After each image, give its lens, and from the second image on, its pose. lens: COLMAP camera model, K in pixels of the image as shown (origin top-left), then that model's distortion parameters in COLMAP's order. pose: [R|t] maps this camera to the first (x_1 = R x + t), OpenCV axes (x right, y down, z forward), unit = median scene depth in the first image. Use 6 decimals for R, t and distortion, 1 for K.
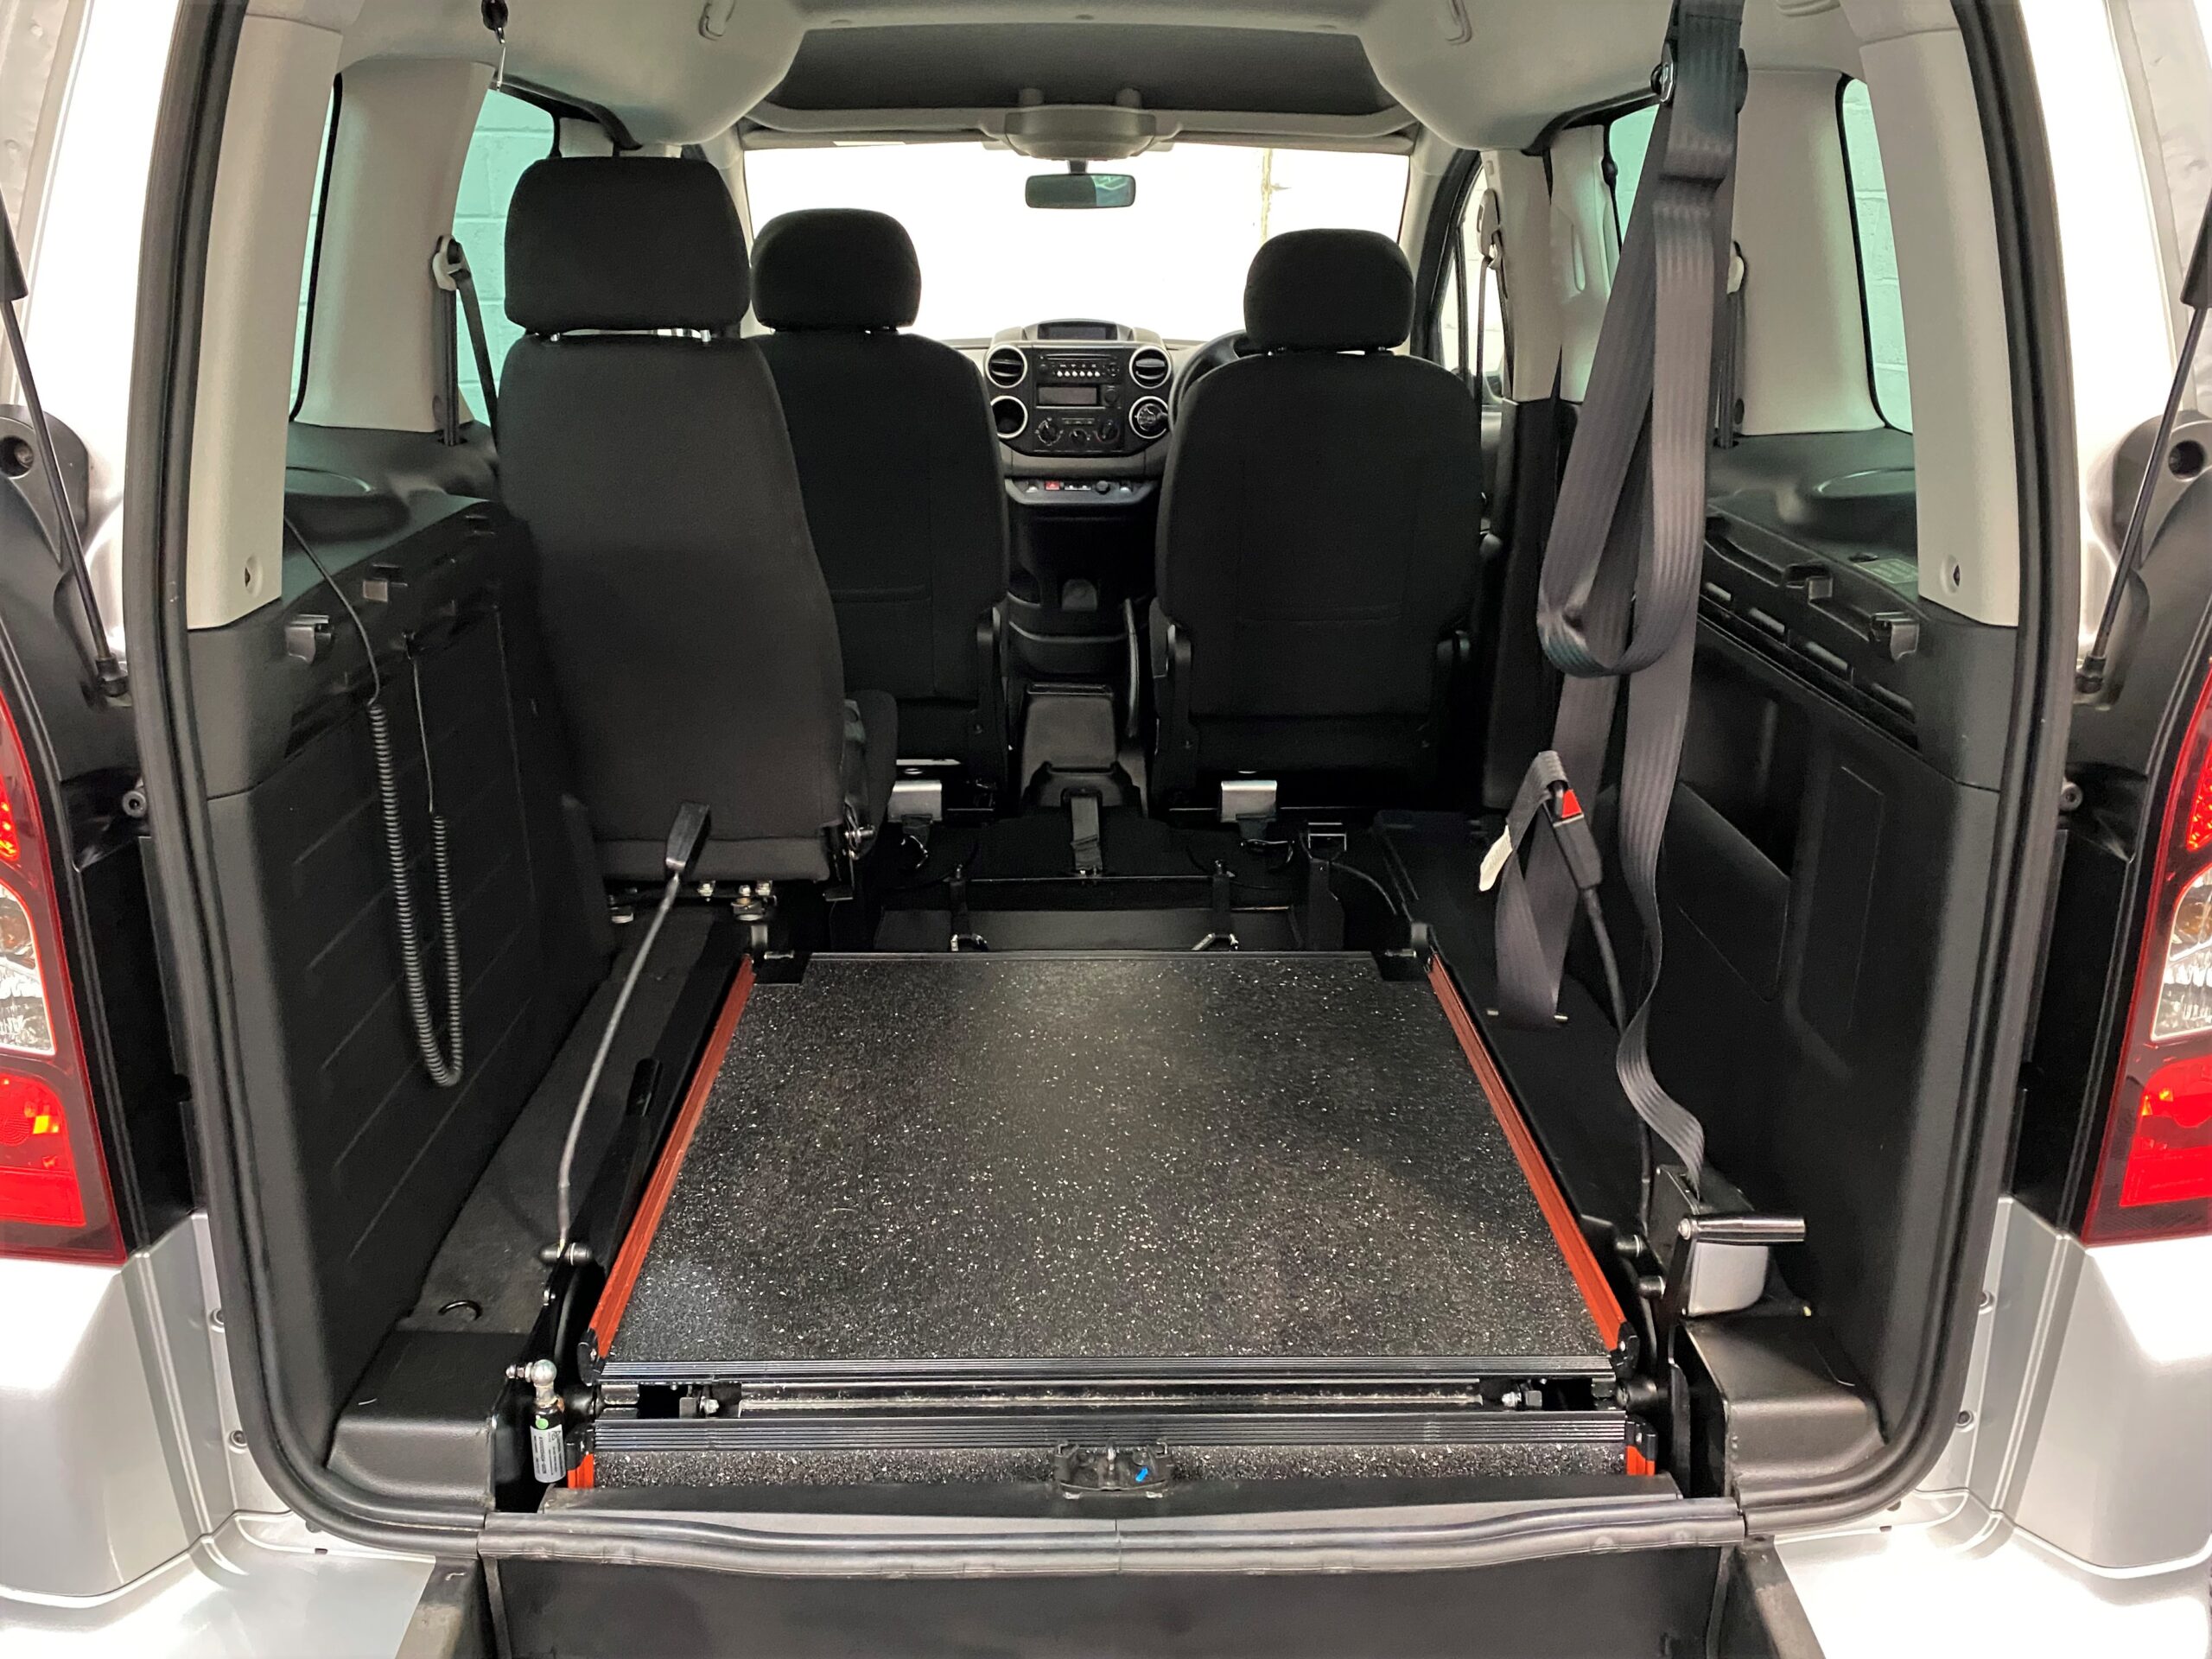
lens RADIAL K [[1930.1, 0, 1106.0], [0, 1930.1, 829.5], [0, 0, 1]] dist [0.025578, -0.001760]
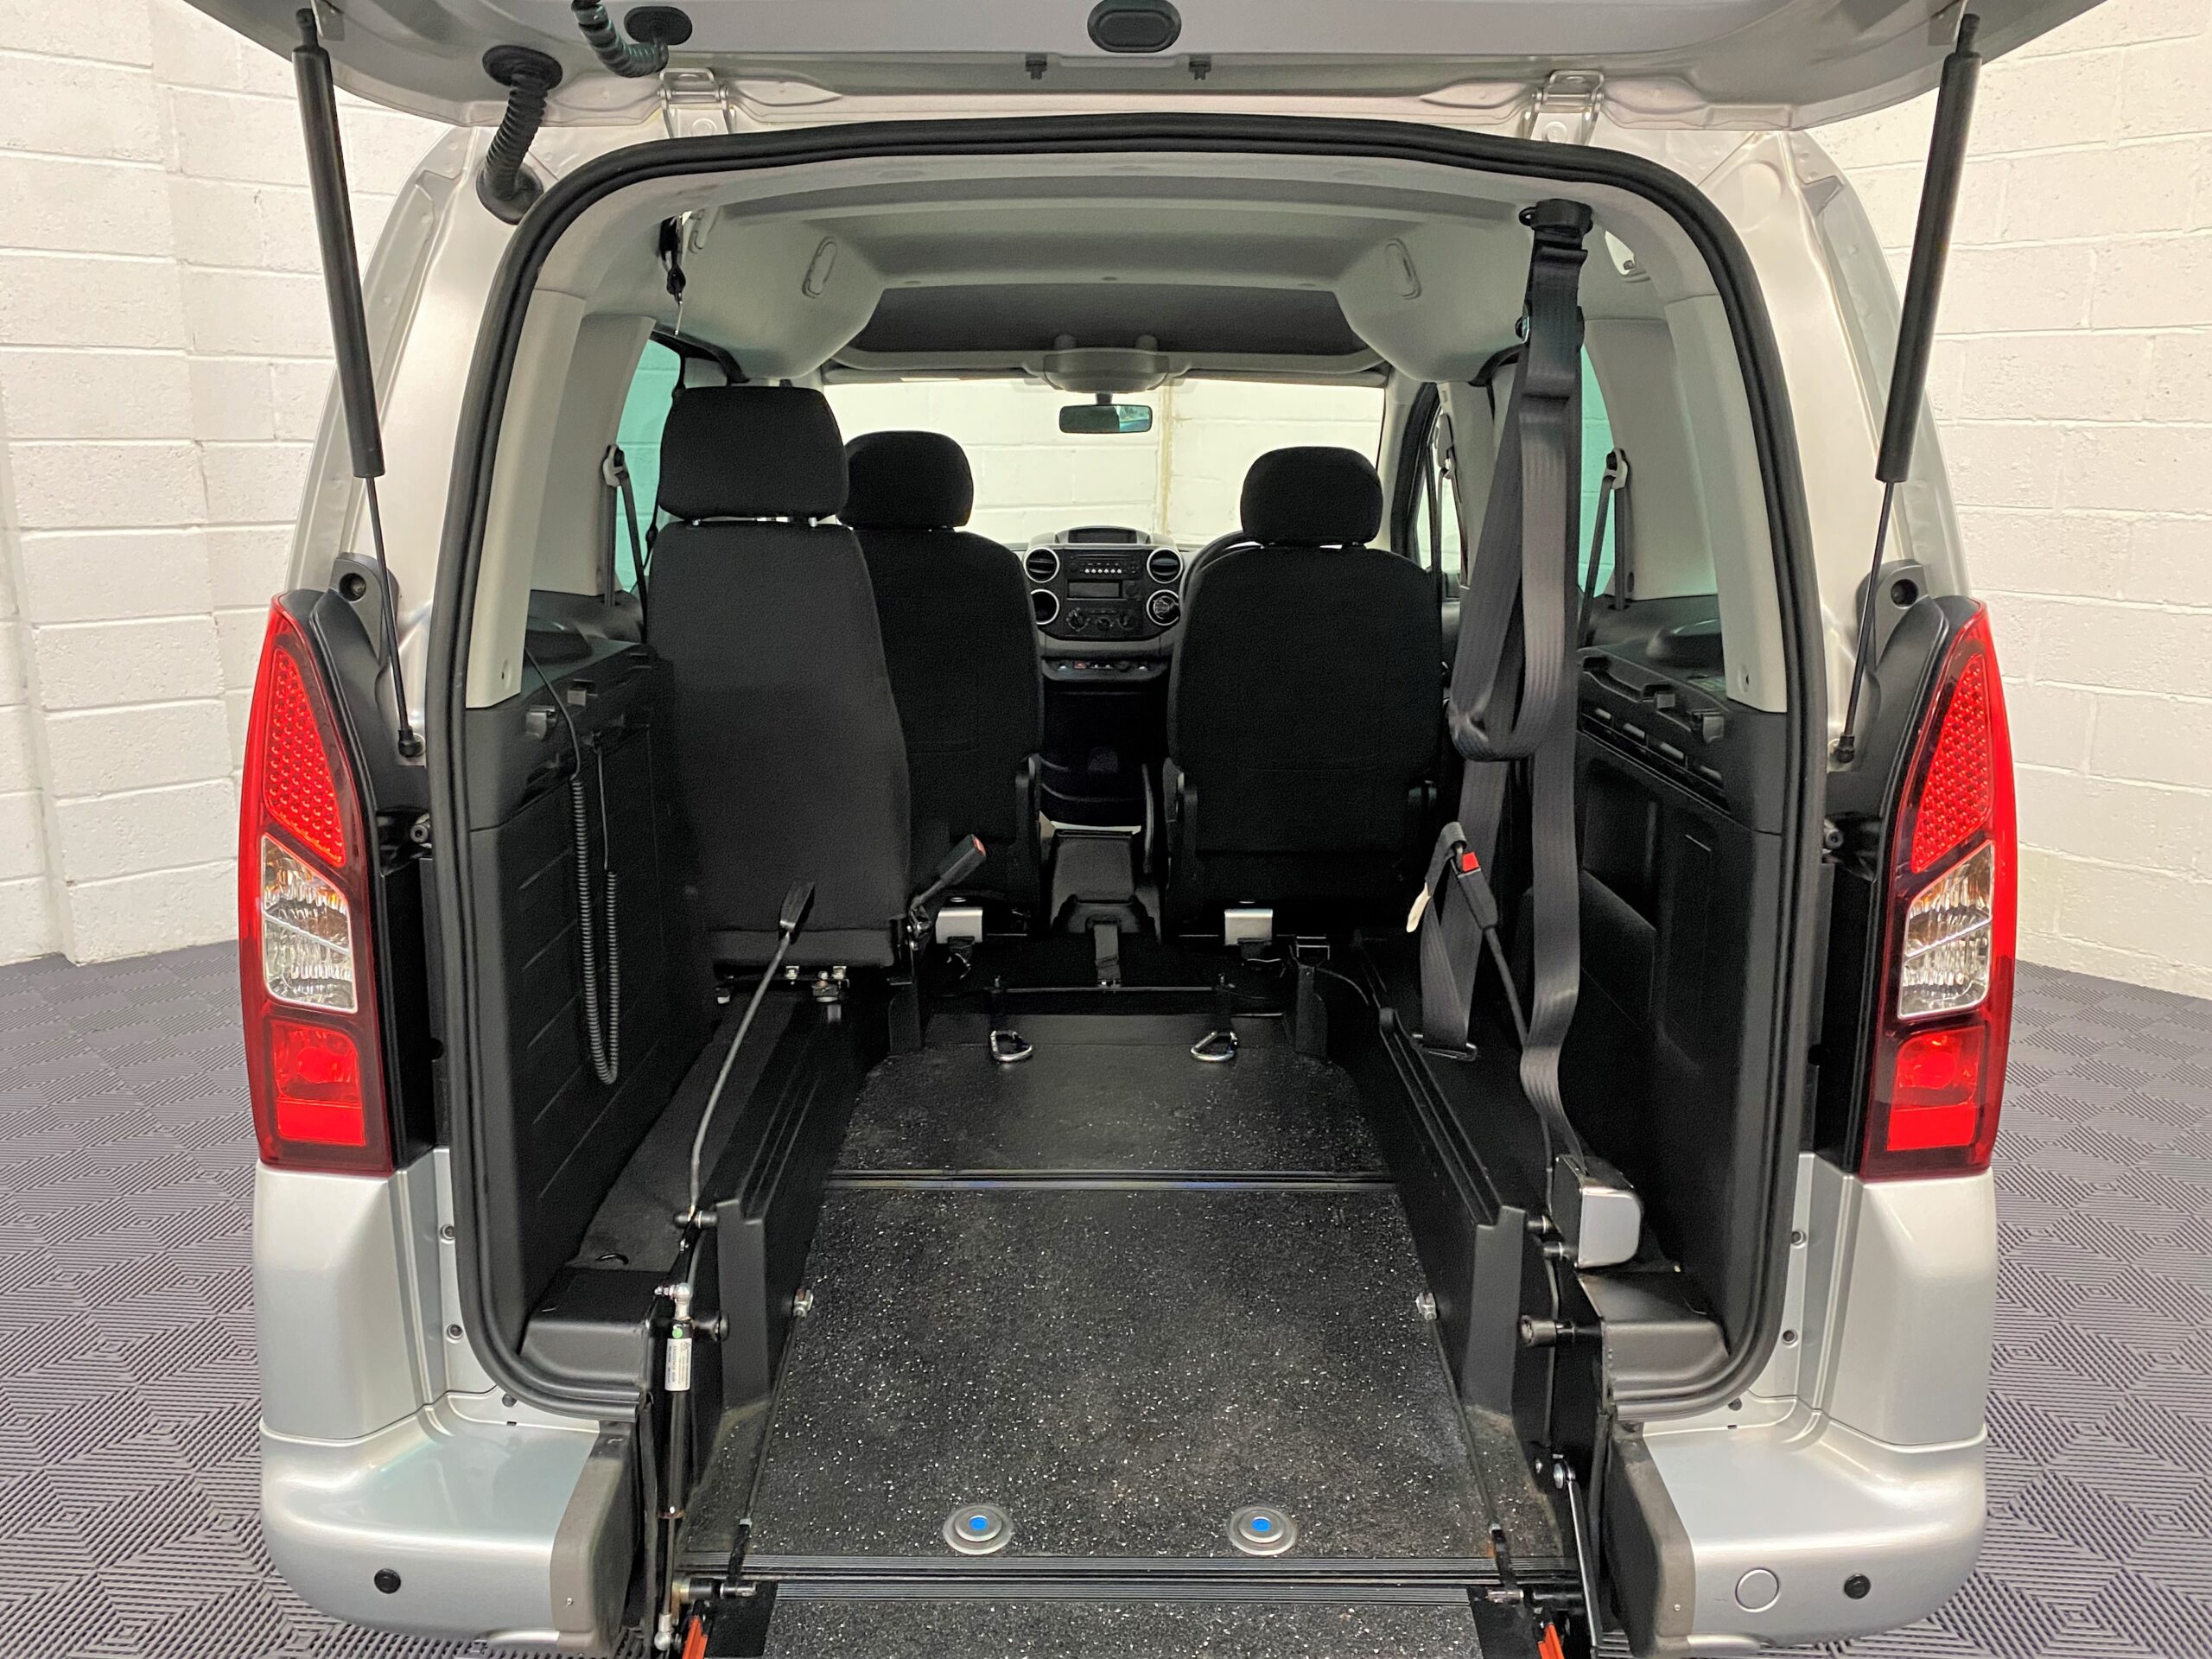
lens RADIAL K [[1804.2, 0, 1079.9], [0, 1804.2, 791.0], [0, 0, 1]] dist [0.036823, -0.014468]
pose [[0.999635, 0.005202, -0.026502, 0.002511], [-0.008287, 0.993019, -0.117662, 0.051062], [0.025705, 0.117839, 0.992700, -0.134511]]
